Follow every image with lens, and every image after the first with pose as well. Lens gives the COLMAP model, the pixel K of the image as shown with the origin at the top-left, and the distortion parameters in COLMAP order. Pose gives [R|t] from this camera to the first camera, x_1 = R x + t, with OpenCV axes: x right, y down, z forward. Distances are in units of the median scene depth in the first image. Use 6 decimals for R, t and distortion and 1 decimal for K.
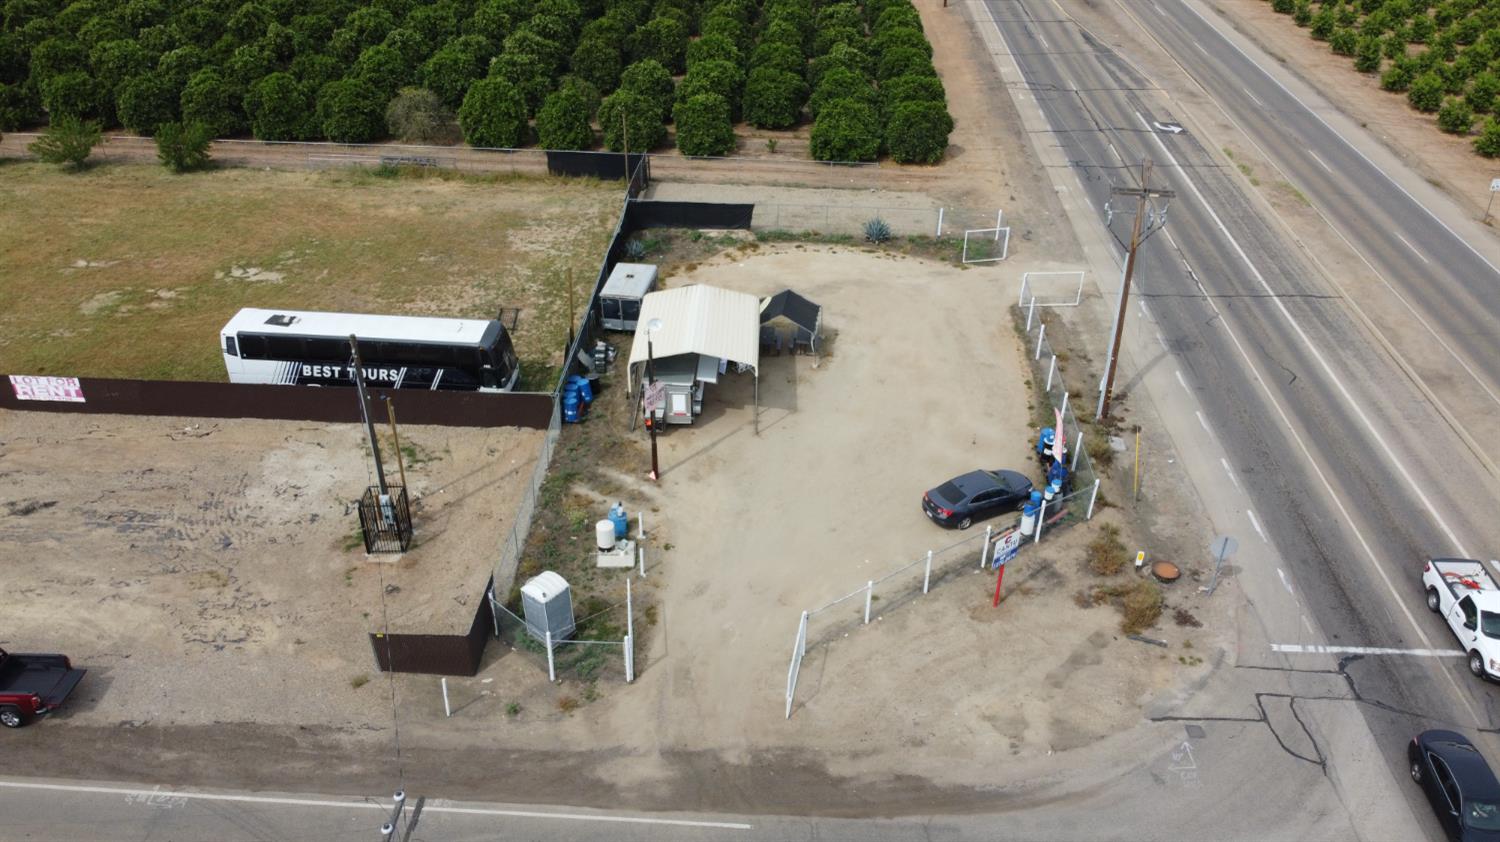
lens RADIAL K [[1137.7, 0, 752.4], [0, 1137.7, 423.3], [0, 0, 1]] dist [0.001715, -0.009021]
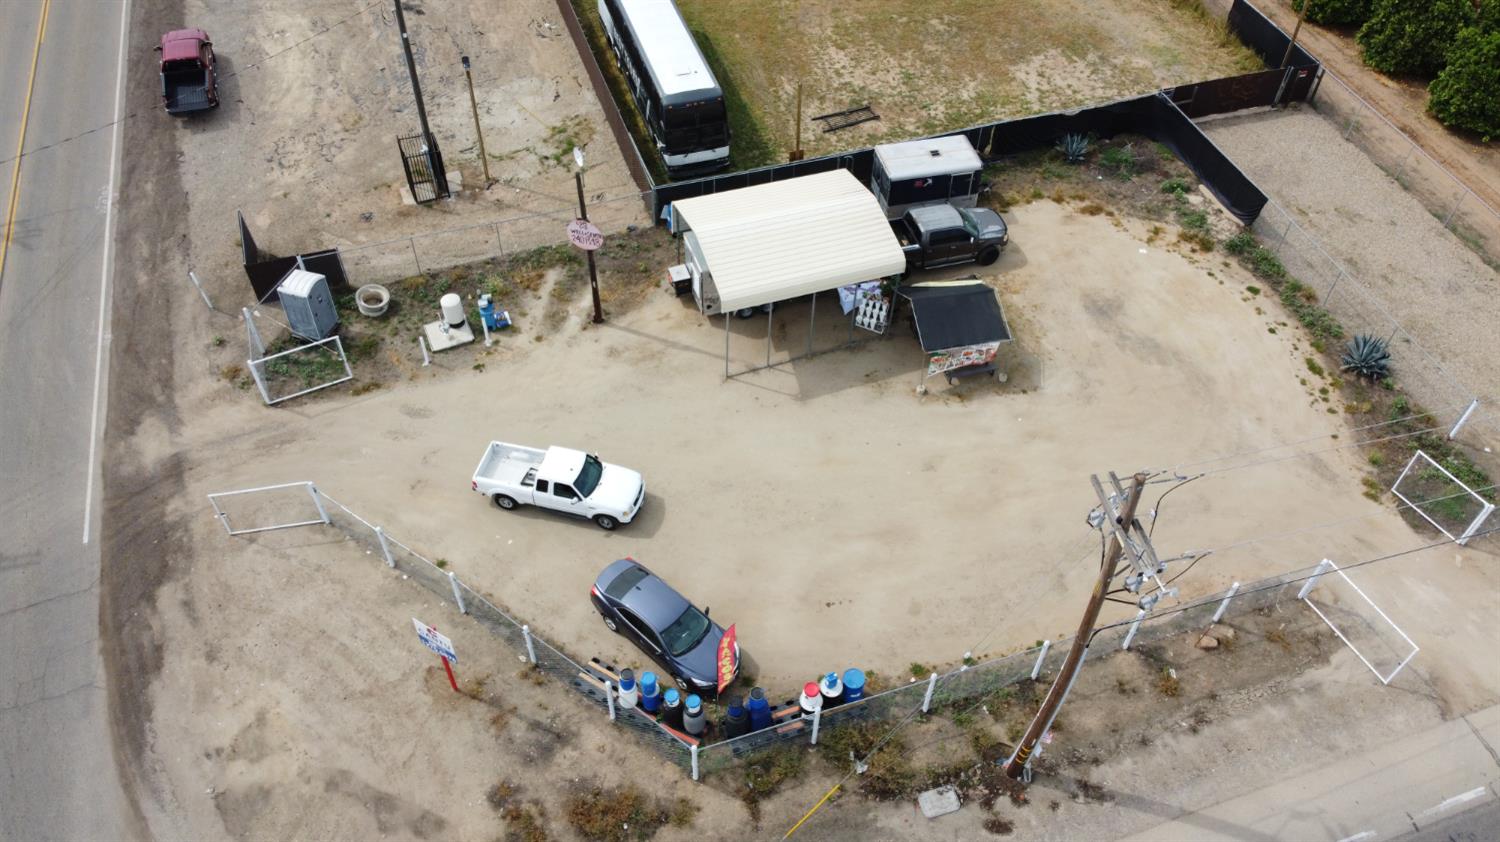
lens RADIAL K [[1137.7, 0, 752.4], [0, 1137.7, 423.3], [0, 0, 1]] dist [0.001715, -0.009021]
pose [[0.359378, 0.693915, -0.623963, 0.518701], [-0.516740, 0.704741, 0.486127, -0.356728], [0.777063, 0.147723, 0.611842, 0.538993]]
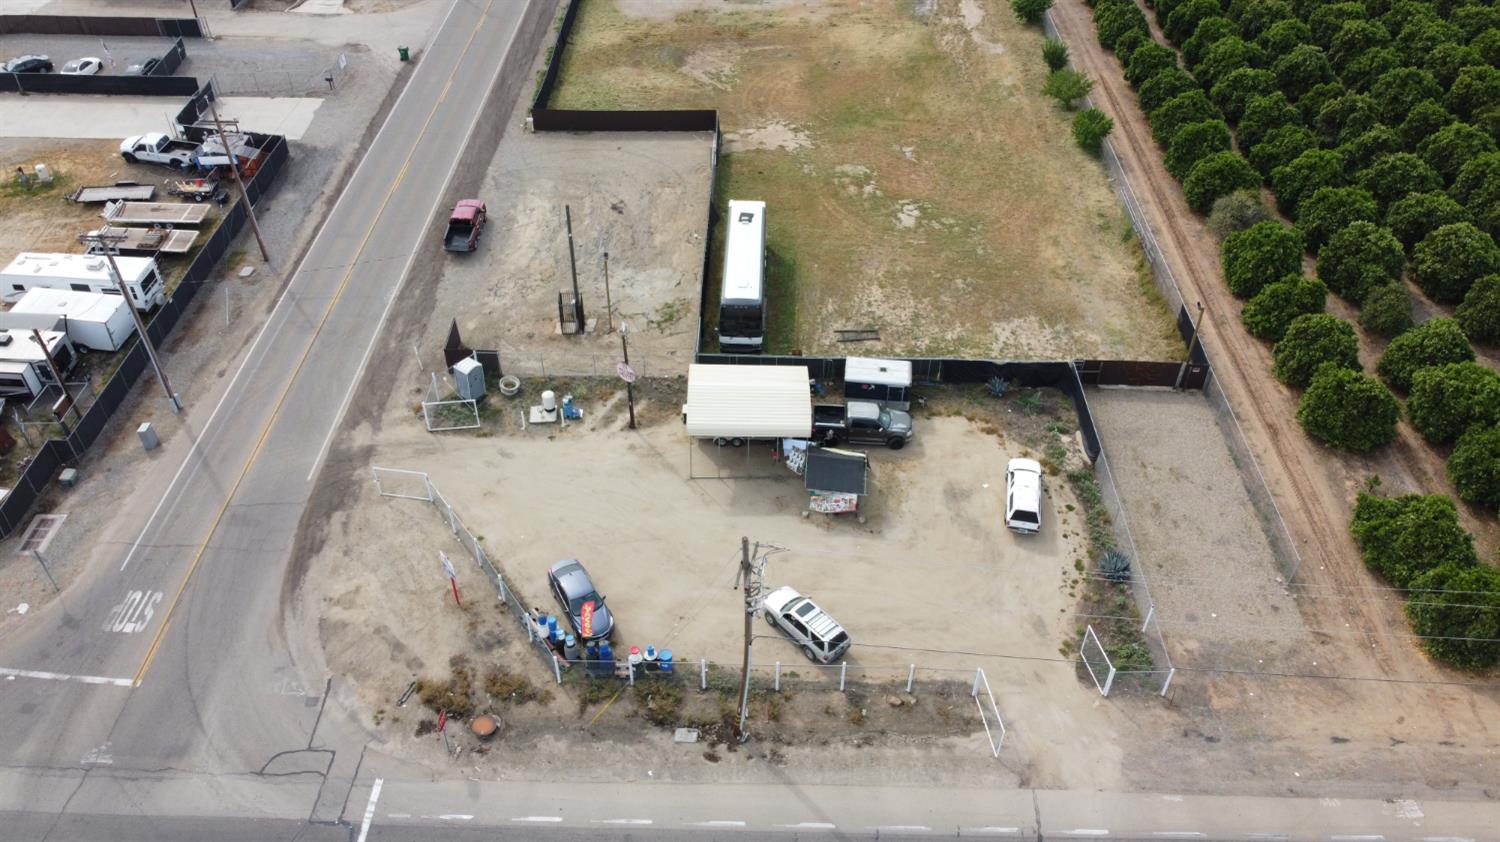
lens RADIAL K [[1137.7, 0, 752.4], [0, 1137.7, 423.3], [0, 0, 1]] dist [0.001715, -0.009021]
pose [[0.028361, 0.642351, -0.765886, 0.905607], [-0.554111, 0.647801, 0.522795, -0.705783], [0.831960, 0.409559, 0.374306, 0.570832]]
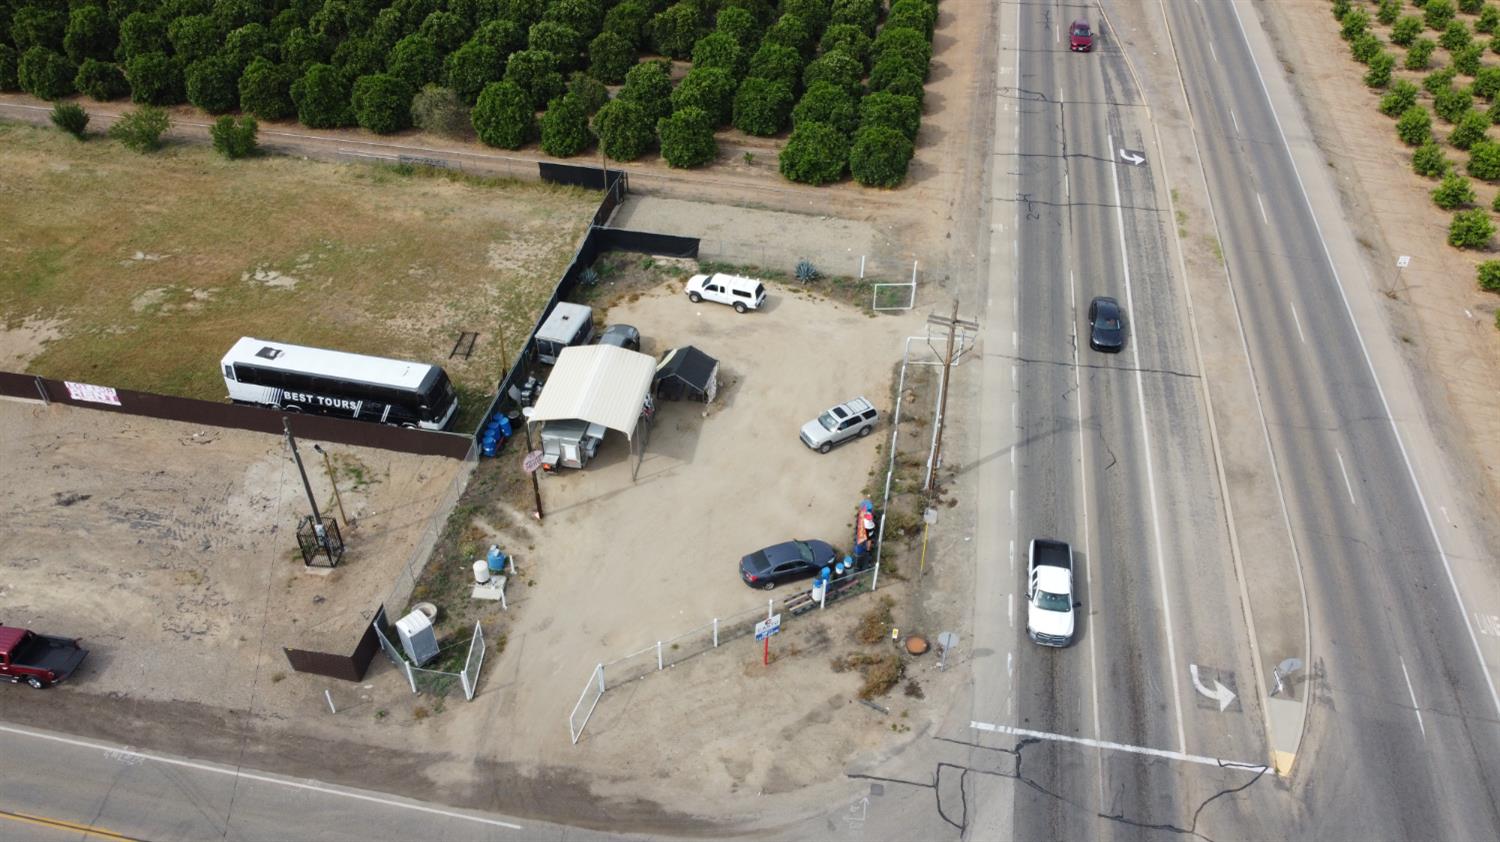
lens RADIAL K [[1137.7, 0, 752.4], [0, 1137.7, 423.3], [0, 0, 1]] dist [0.001715, -0.009021]
pose [[0.991122, 0.089359, -0.098448, 0.244826], [-0.075541, 0.987810, 0.136105, -0.227657], [0.109410, -0.127460, 0.985791, -0.185137]]
